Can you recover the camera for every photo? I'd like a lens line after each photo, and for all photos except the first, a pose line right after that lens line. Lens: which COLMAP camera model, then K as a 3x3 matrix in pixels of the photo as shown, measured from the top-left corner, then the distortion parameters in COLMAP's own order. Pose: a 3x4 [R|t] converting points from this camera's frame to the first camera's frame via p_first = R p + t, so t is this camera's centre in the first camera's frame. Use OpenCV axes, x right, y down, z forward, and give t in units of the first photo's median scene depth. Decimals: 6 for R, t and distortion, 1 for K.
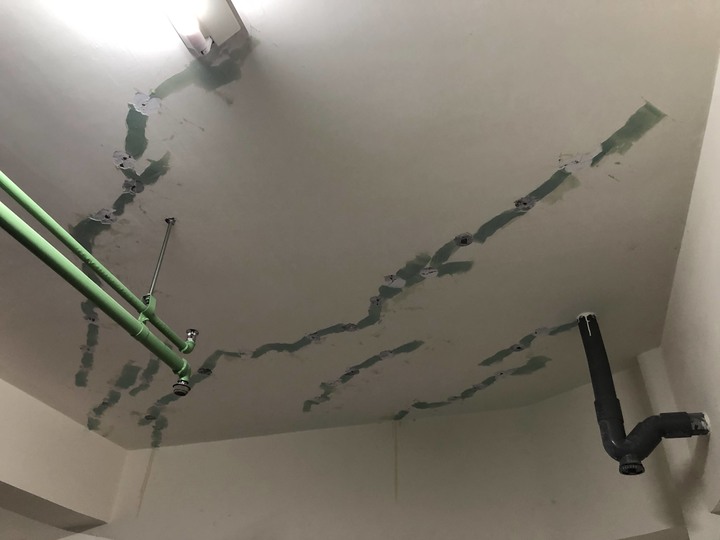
lens RADIAL K [[599.4, 0, 349.1], [0, 599.4, 258.8], [0, 0, 1]] dist [0.027586, -0.026668]
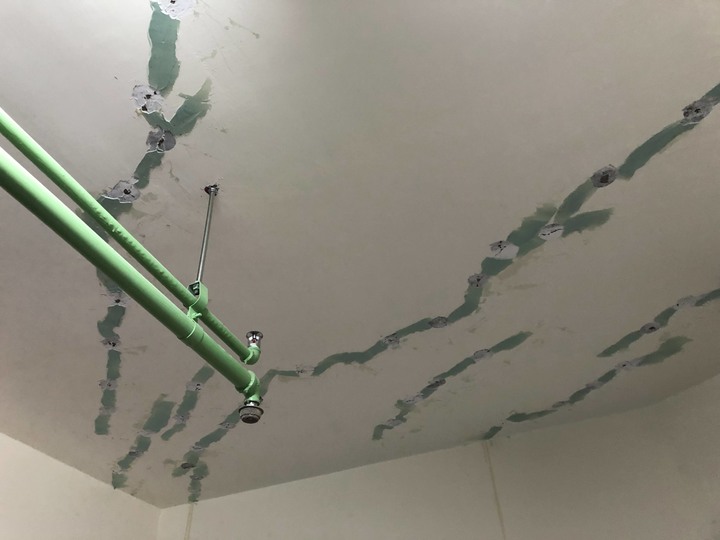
lens RADIAL K [[599.4, 0, 347.4], [0, 599.4, 258.6], [0, 0, 1]] dist [0.027586, -0.026668]
pose [[0.995143, -0.098422, 0.002011, -0.118733], [0.098379, 0.993569, -0.056057, 0.068485], [0.003519, 0.055982, 0.998426, 0.222534]]
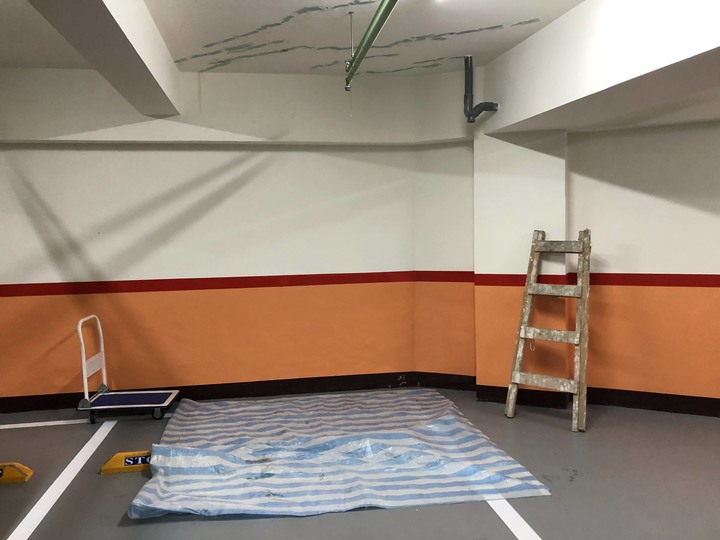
lens RADIAL K [[599.4, 0, 356.3], [0, 599.4, 268.0], [0, 0, 1]] dist [0.027586, -0.026668]
pose [[0.873142, -0.084914, 0.480013, -1.215200], [-0.257307, 0.756072, 0.601788, -0.590797], [-0.414025, -0.648957, 0.638309, -0.884915]]
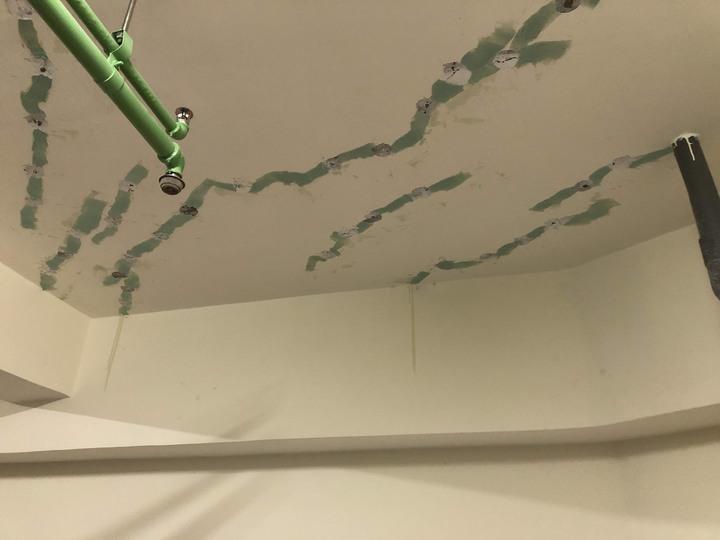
lens RADIAL K [[599.4, 0, 357.8], [0, 599.4, 264.2], [0, 0, 1]] dist [0.027586, -0.026668]
pose [[0.996651, 0.027525, 0.077000, -0.091653], [-0.038935, 0.987789, 0.150853, 0.155170], [-0.071908, -0.153346, 0.985553, 0.225051]]
